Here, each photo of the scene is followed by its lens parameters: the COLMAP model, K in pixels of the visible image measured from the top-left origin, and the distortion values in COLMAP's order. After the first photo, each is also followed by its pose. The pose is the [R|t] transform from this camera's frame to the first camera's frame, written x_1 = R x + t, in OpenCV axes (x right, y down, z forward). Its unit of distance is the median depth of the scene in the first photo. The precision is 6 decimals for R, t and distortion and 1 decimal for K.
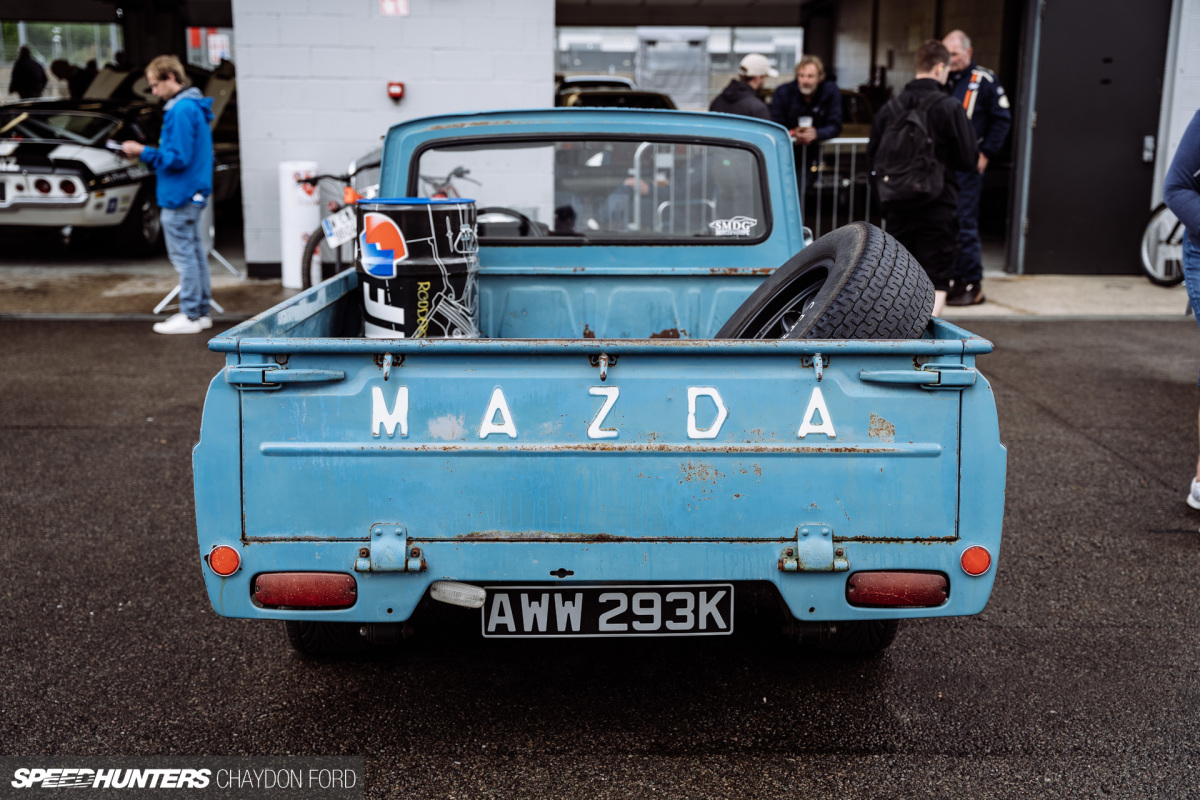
lens RADIAL K [[1520.0, 0, 603.8], [0, 1520.0, 391.0], [0, 0, 1]] dist [0.164433, 0.000000]
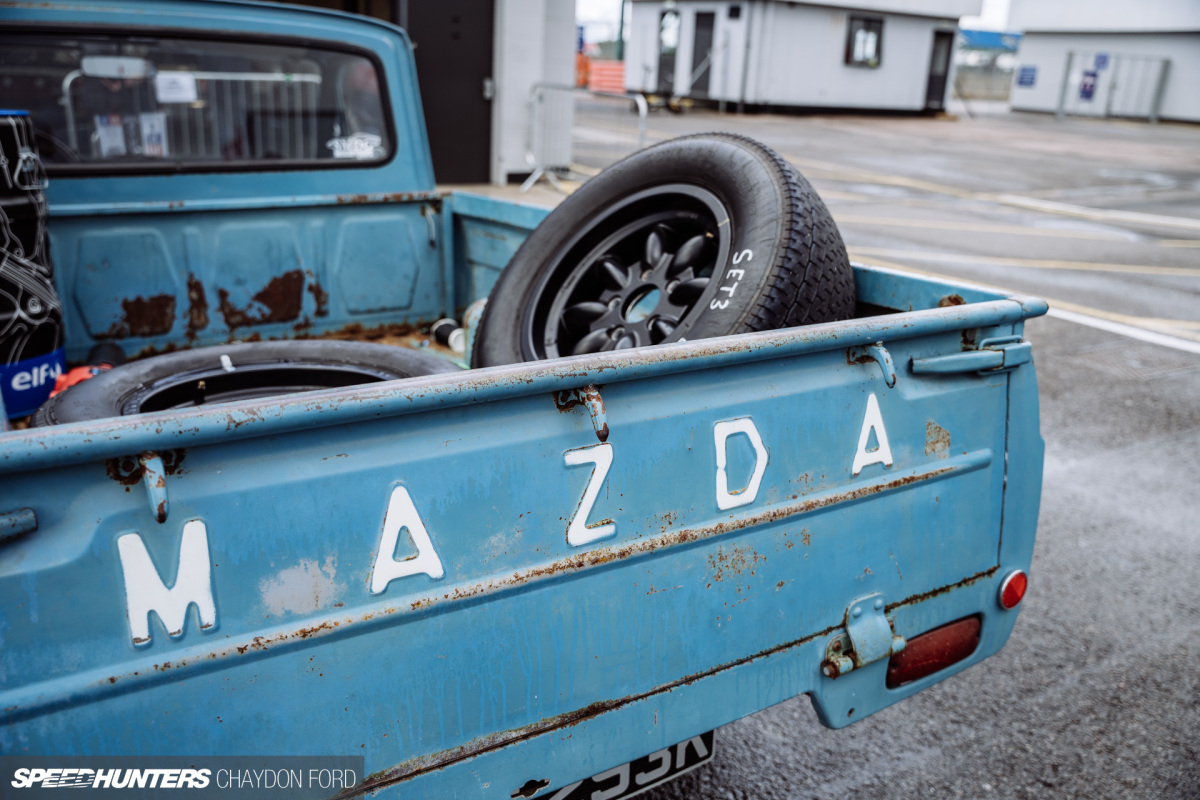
lens RADIAL K [[1029.4, 0, 602.8], [0, 1029.4, 403.8], [0, 0, 1]] dist [-0.064051, 0.072869]
pose [[0.855679, -0.136524, 0.499174, -0.170667], [0.067534, 0.985784, 0.153845, -0.071725], [-0.513082, -0.097931, 0.852735, 0.692183]]
